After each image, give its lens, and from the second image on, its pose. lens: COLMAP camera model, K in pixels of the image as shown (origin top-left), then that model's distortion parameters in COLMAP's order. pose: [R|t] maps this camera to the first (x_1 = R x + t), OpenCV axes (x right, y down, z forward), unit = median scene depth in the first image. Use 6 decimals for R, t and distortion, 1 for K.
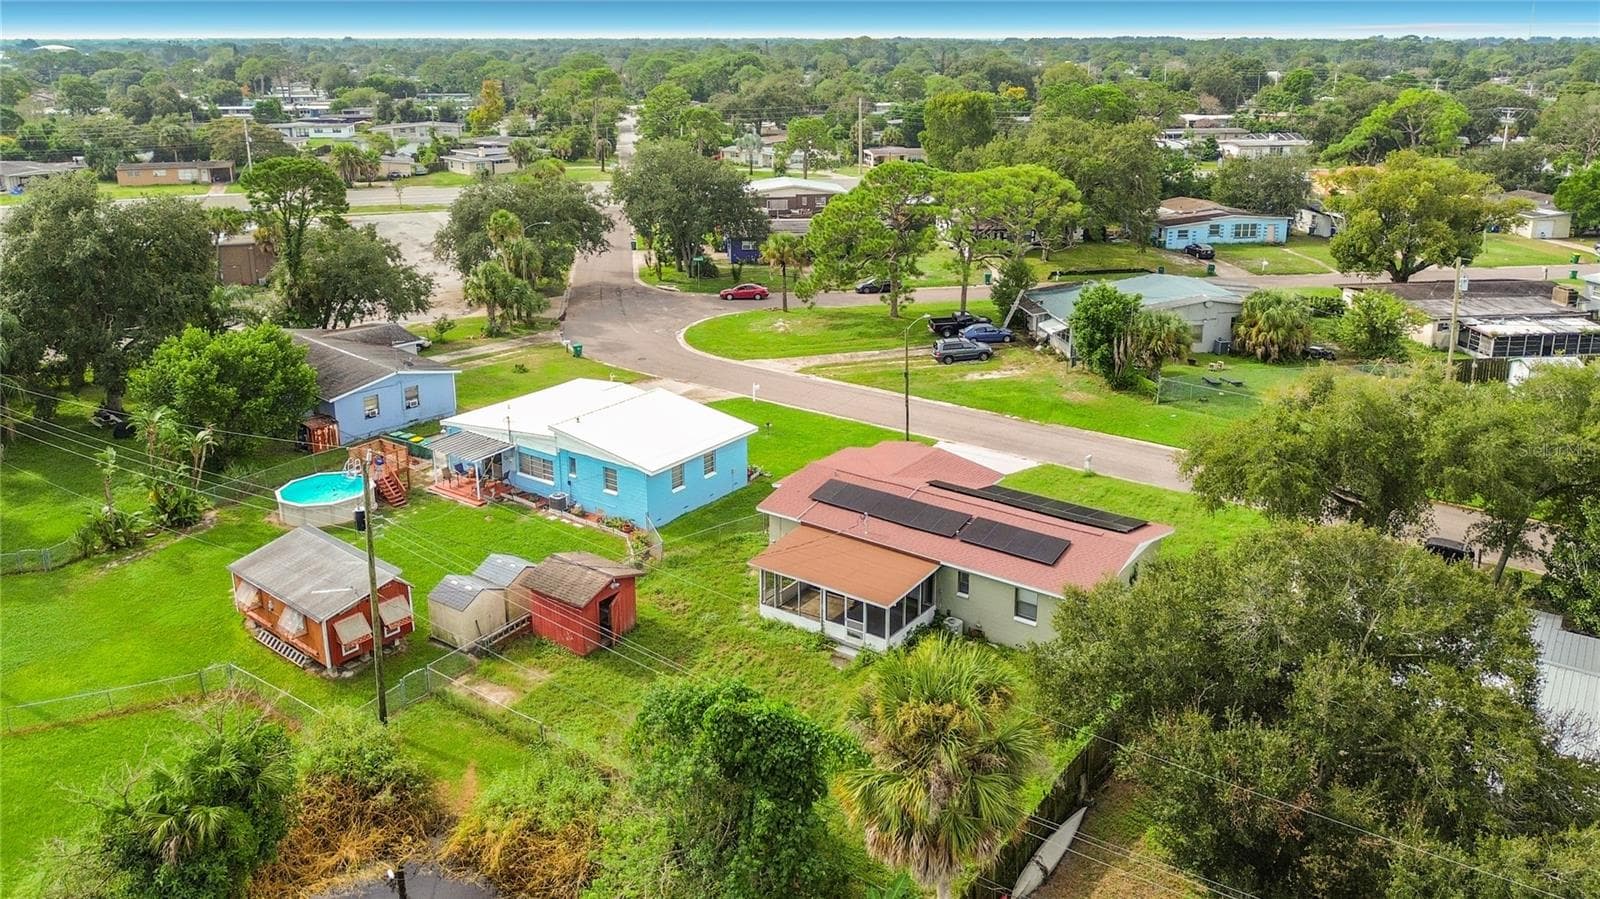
lens RADIAL K [[1142.4, 0, 800.0], [0, 1142.4, 449.5], [0, 0, 1]] dist [0.137534, -0.267201]
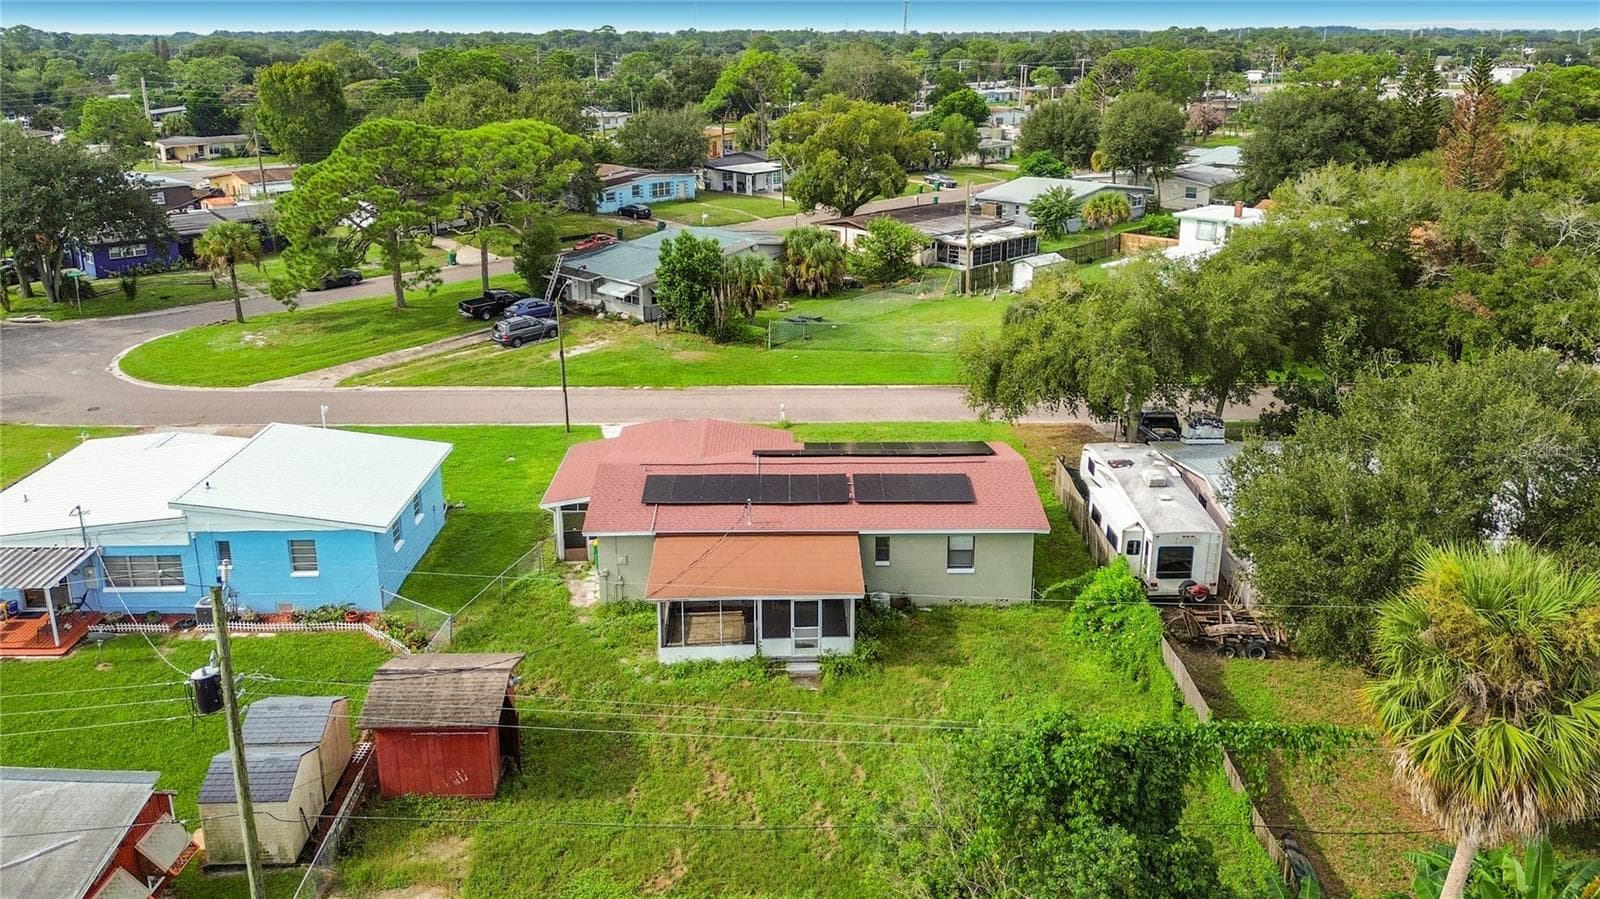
lens RADIAL K [[1187.3, 0, 801.4], [0, 1187.3, 392.0], [0, 0, 1]] dist [0.026798, -0.041969]
pose [[0.800762, -0.177128, 0.572193, -0.213758], [0.204720, 0.978682, 0.016462, -0.013647], [-0.562911, 0.103957, 0.819954, 0.162285]]
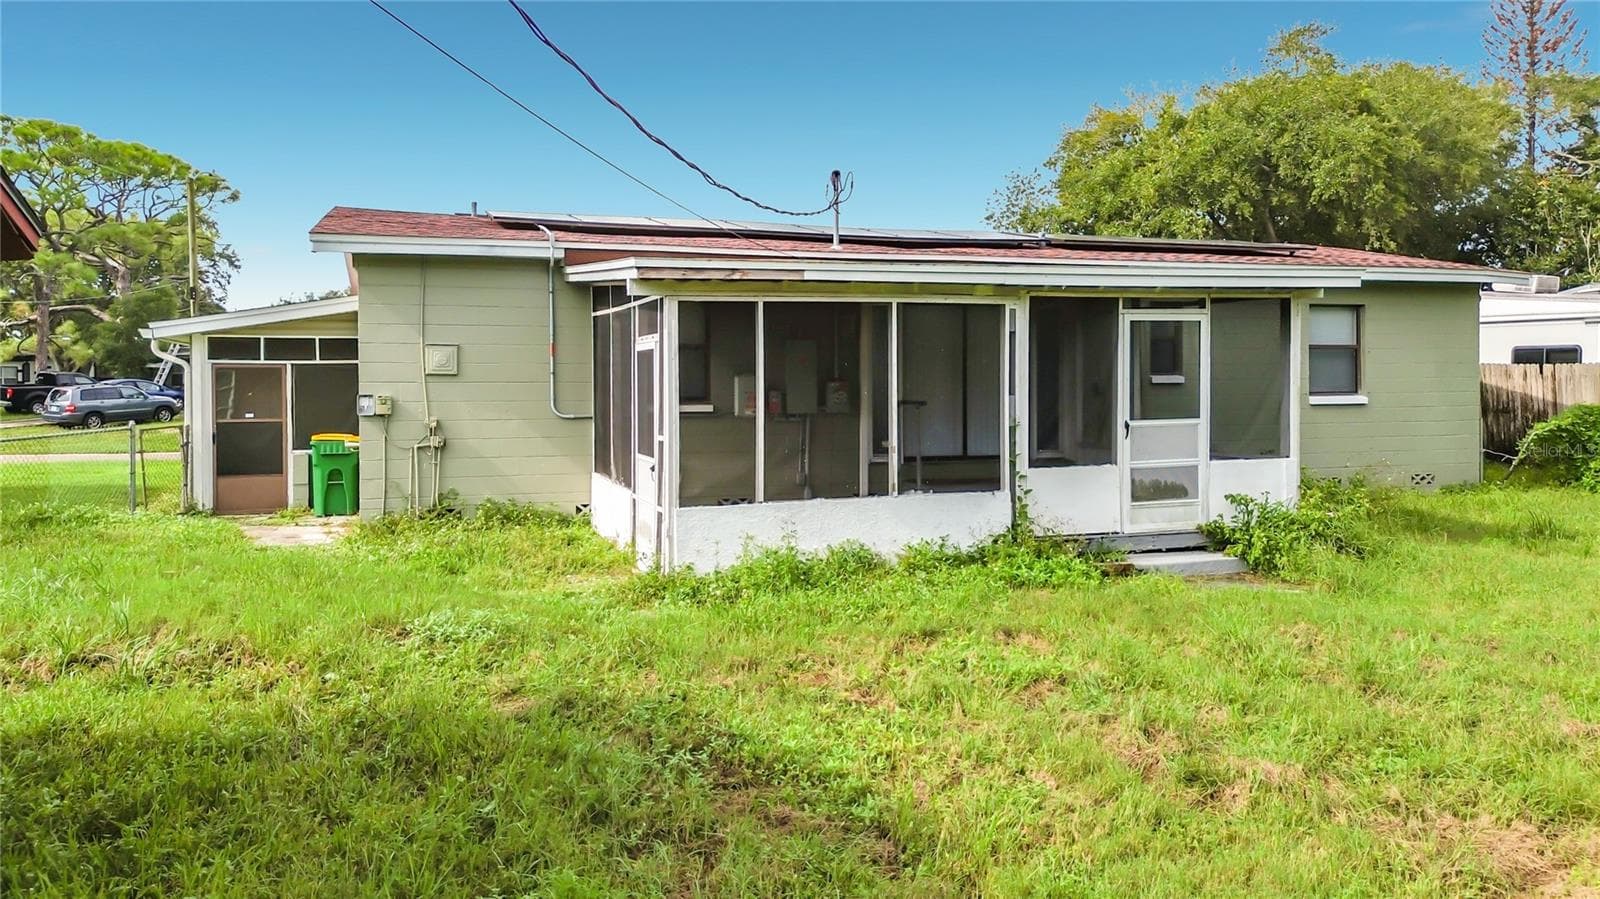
lens RADIAL K [[1187.3, 0, 801.4], [0, 1187.3, 392.0], [0, 0, 1]] dist [0.026798, -0.041969]
pose [[0.587567, -0.018864, 0.808956, -0.102227], [0.278475, 0.943375, -0.180265, 0.089205], [-0.759748, 0.331192, 0.559549, 0.489962]]
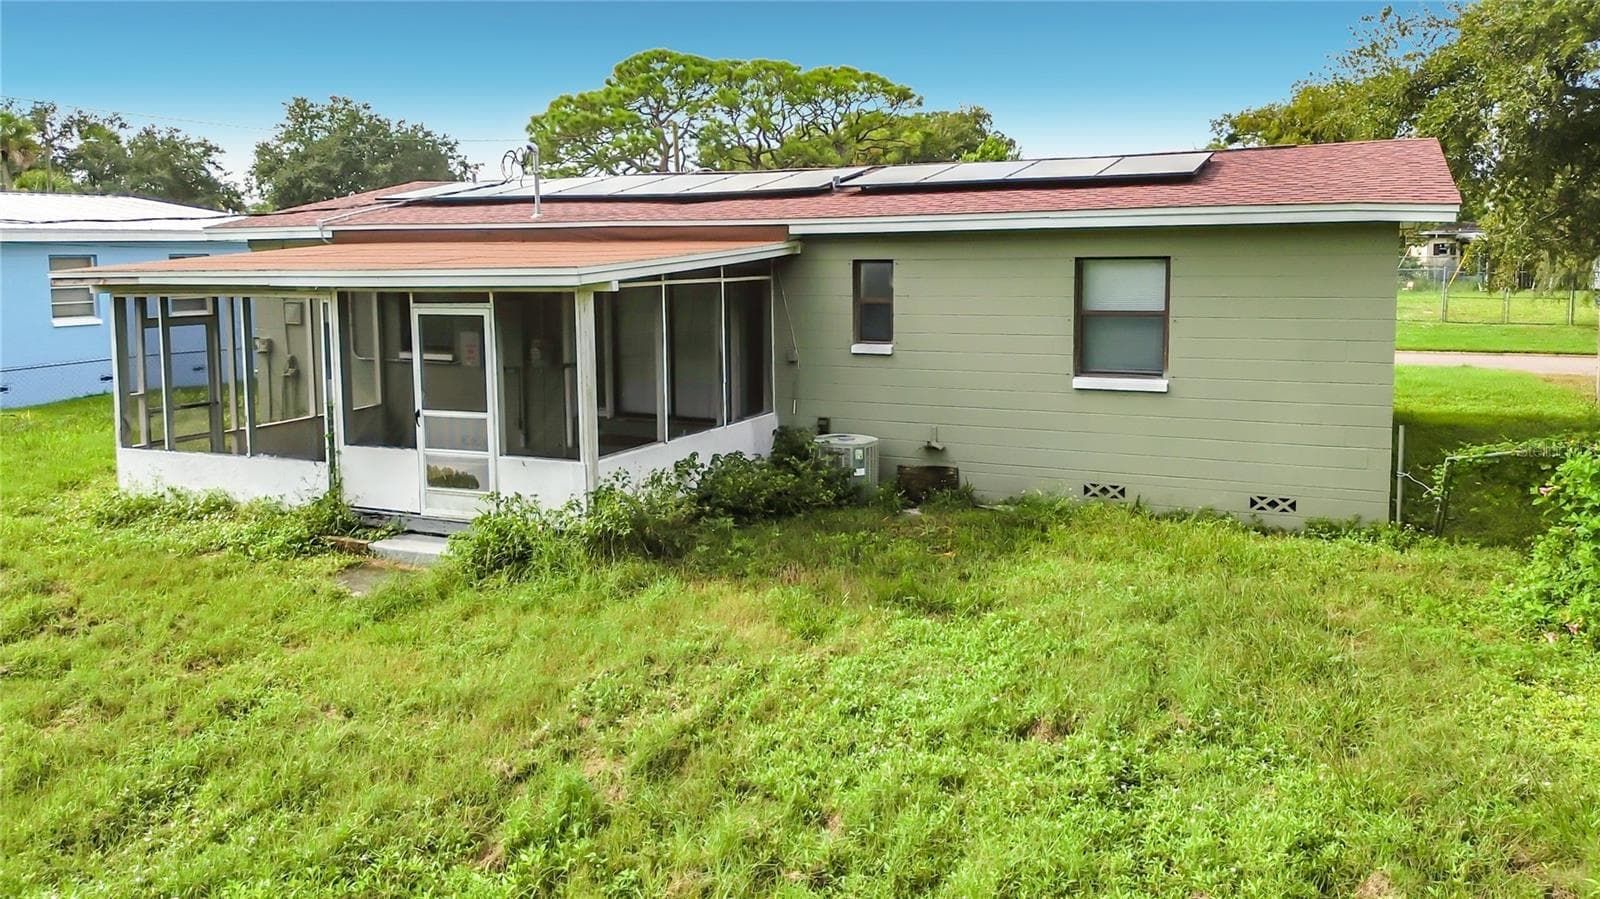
lens RADIAL K [[1187.3, 0, 801.4], [0, 1187.3, 392.0], [0, 0, 1]] dist [0.026798, -0.041969]
pose [[0.982037, -0.031931, 0.185967, 0.038846], [0.071464, 0.975097, -0.209951, 0.107967], [-0.174631, 0.219470, 0.959863, 0.399835]]
